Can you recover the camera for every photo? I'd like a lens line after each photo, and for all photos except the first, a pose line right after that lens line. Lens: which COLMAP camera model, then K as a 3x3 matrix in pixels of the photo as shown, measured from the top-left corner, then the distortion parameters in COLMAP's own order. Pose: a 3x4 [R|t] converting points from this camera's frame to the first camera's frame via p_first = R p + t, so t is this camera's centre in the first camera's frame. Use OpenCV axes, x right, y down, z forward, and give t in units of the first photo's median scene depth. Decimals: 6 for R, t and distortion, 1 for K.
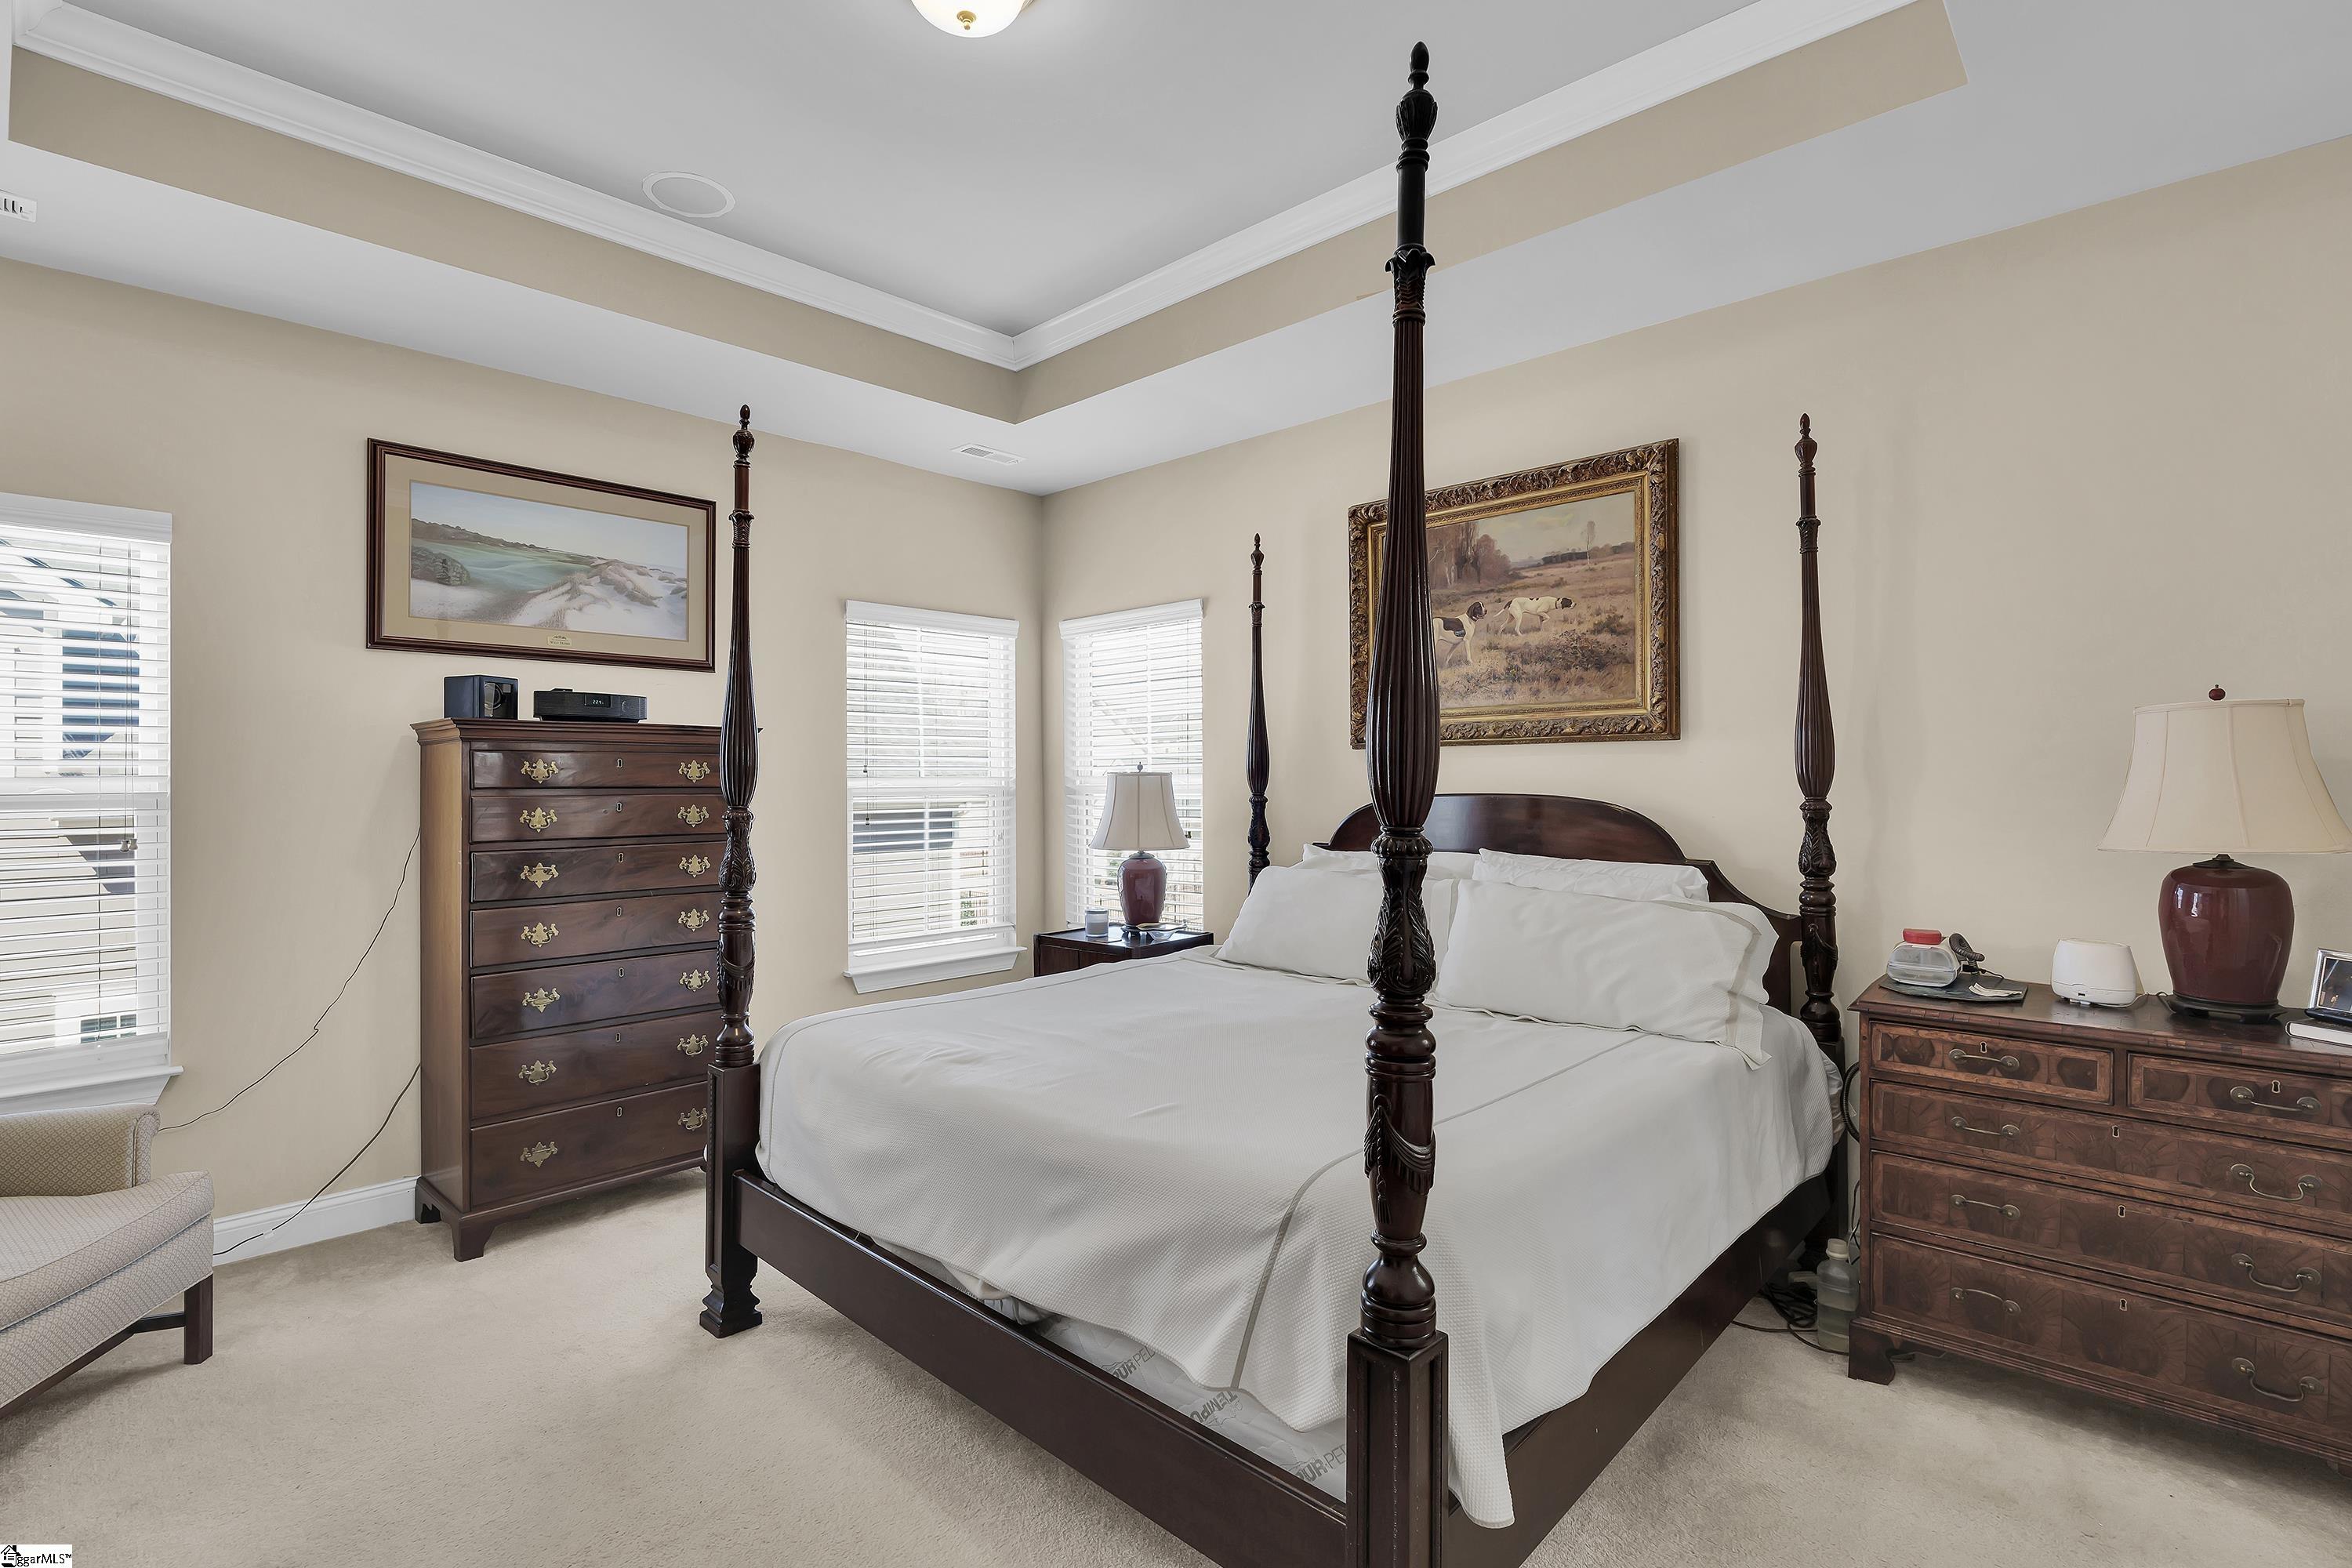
lens RADIAL K [[1116.5, 0, 1176.0], [0, 1116.5, 784.0], [0, 0, 1]] dist [-0.000481, -0.000027]
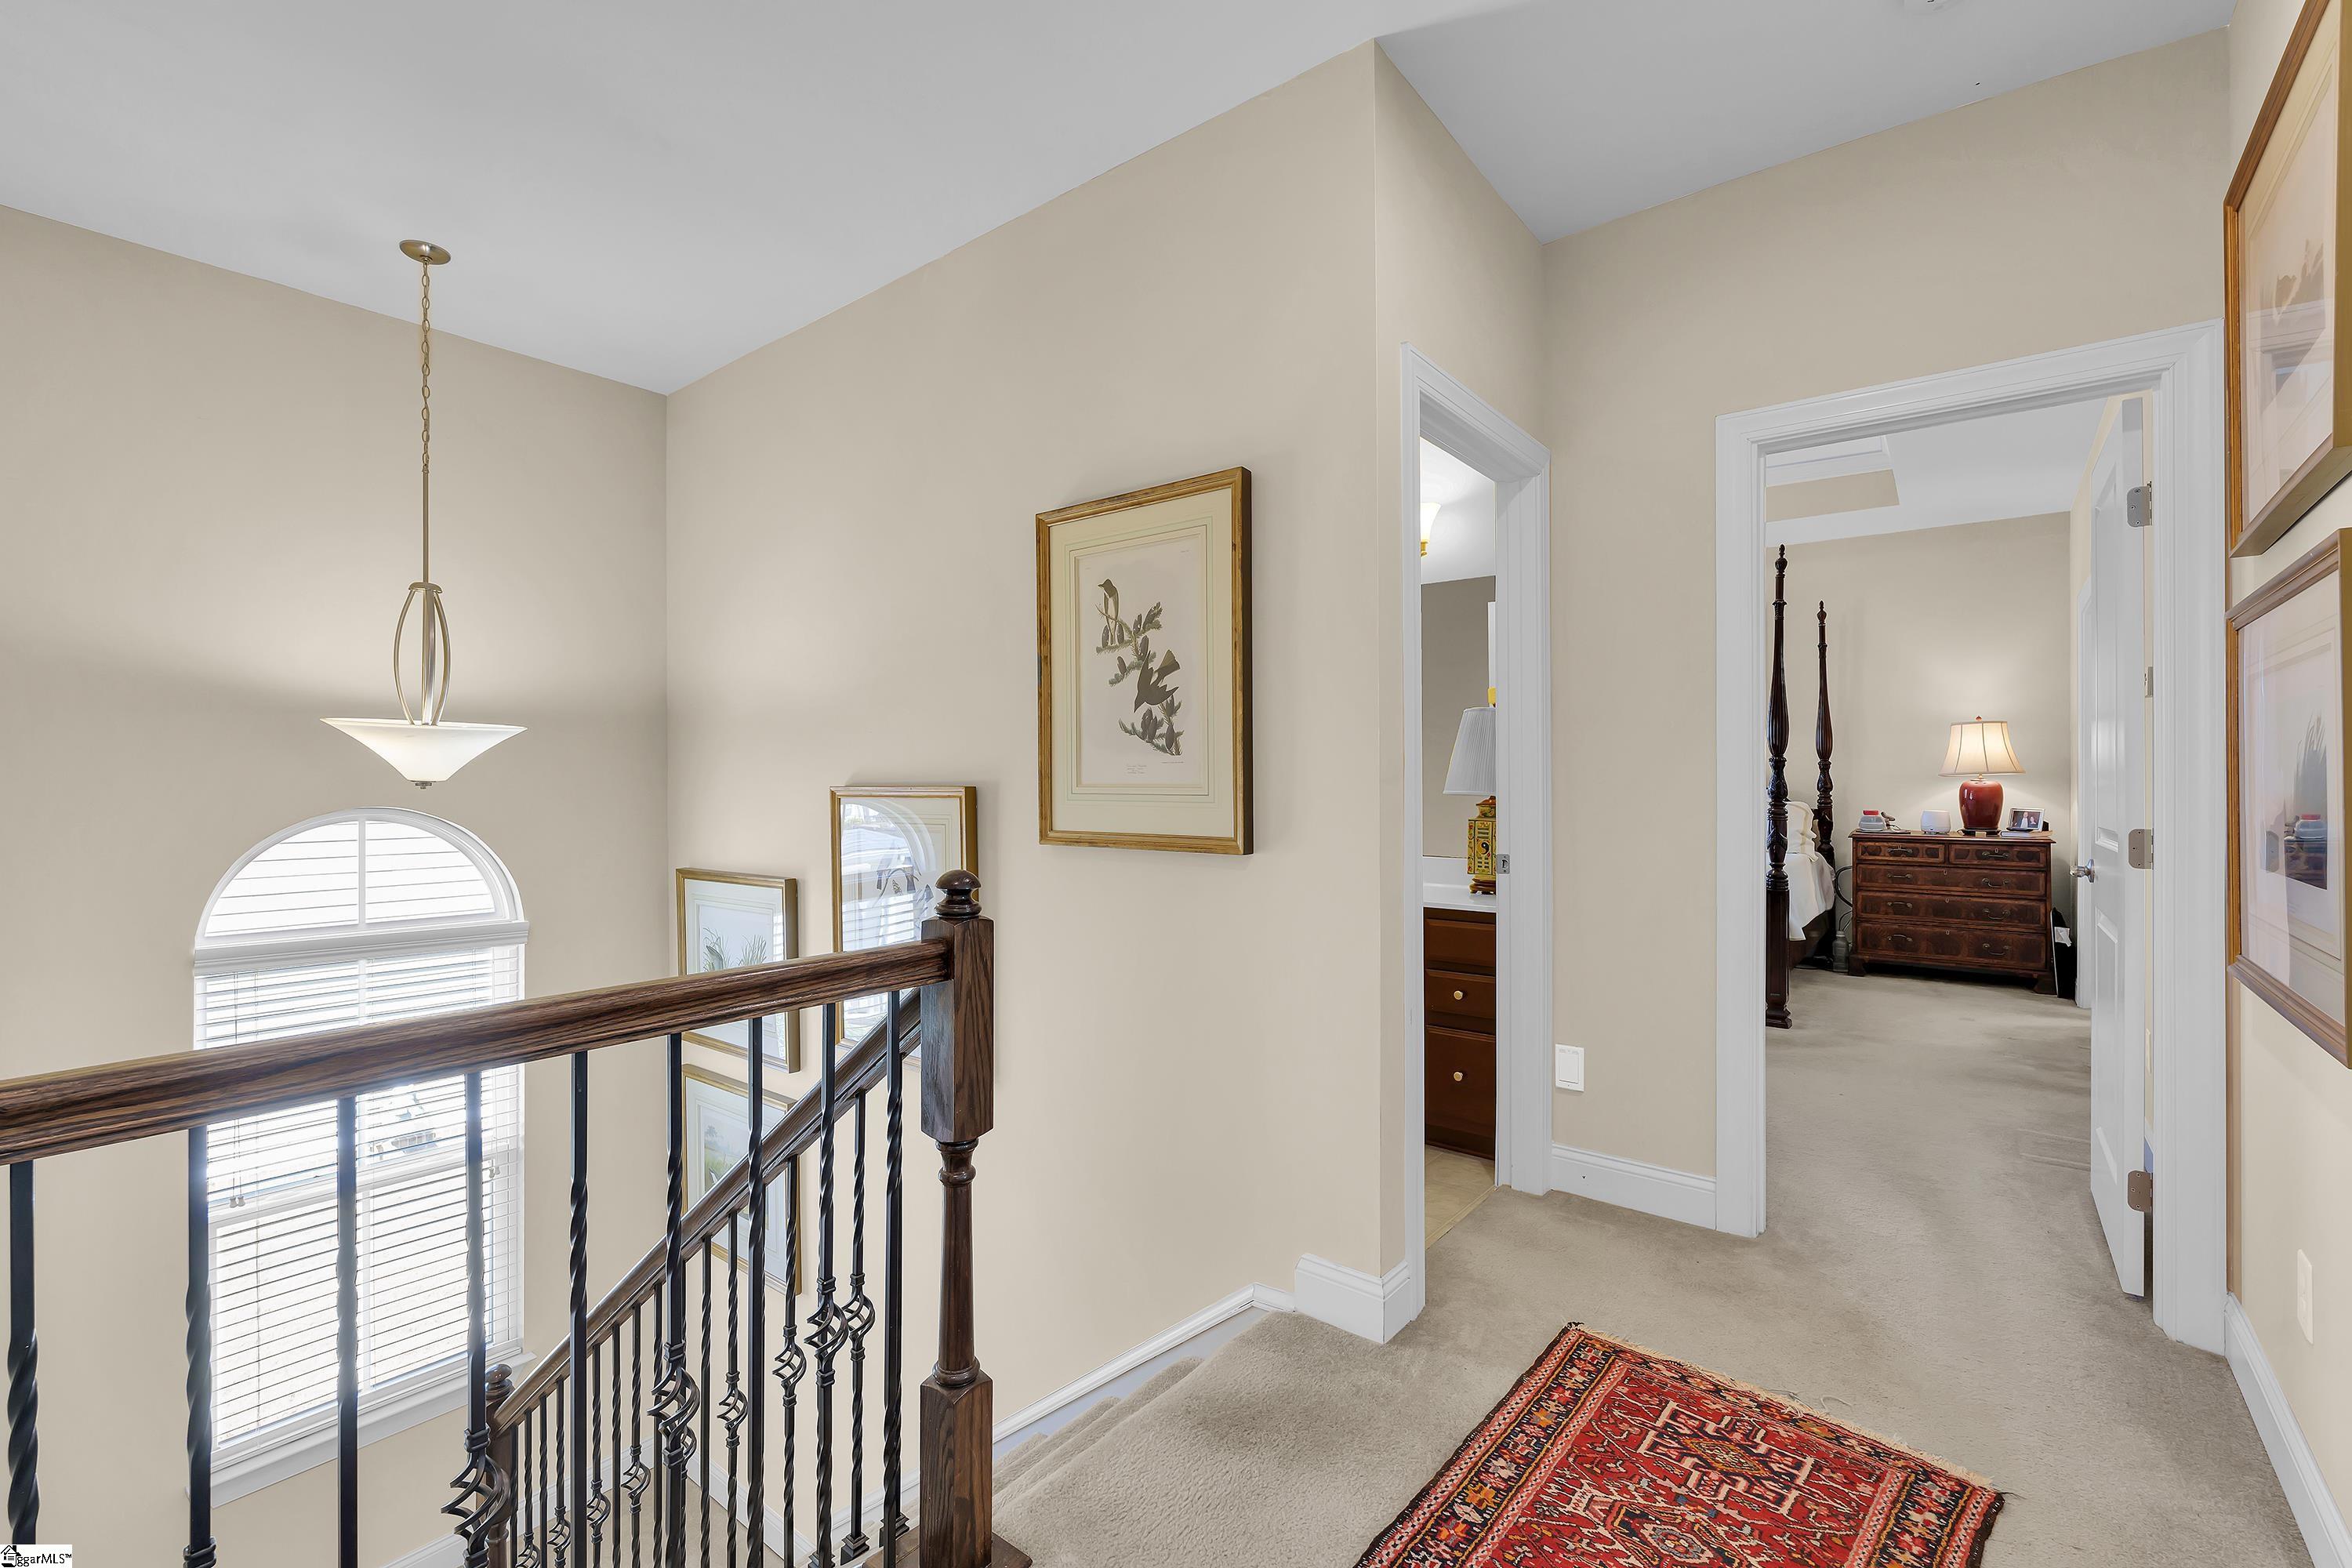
lens RADIAL K [[1029.5, 0, 1185.2], [0, 1029.5, 789.5], [0, 0, 1]] dist [-0.002442, -0.000107]
pose [[0.994684, 0.001473, 0.102961, -1.196891], [-0.001477, 0.999999, -0.000040, 0.092467], [-0.102960, -0.000113, 0.994685, -1.242639]]
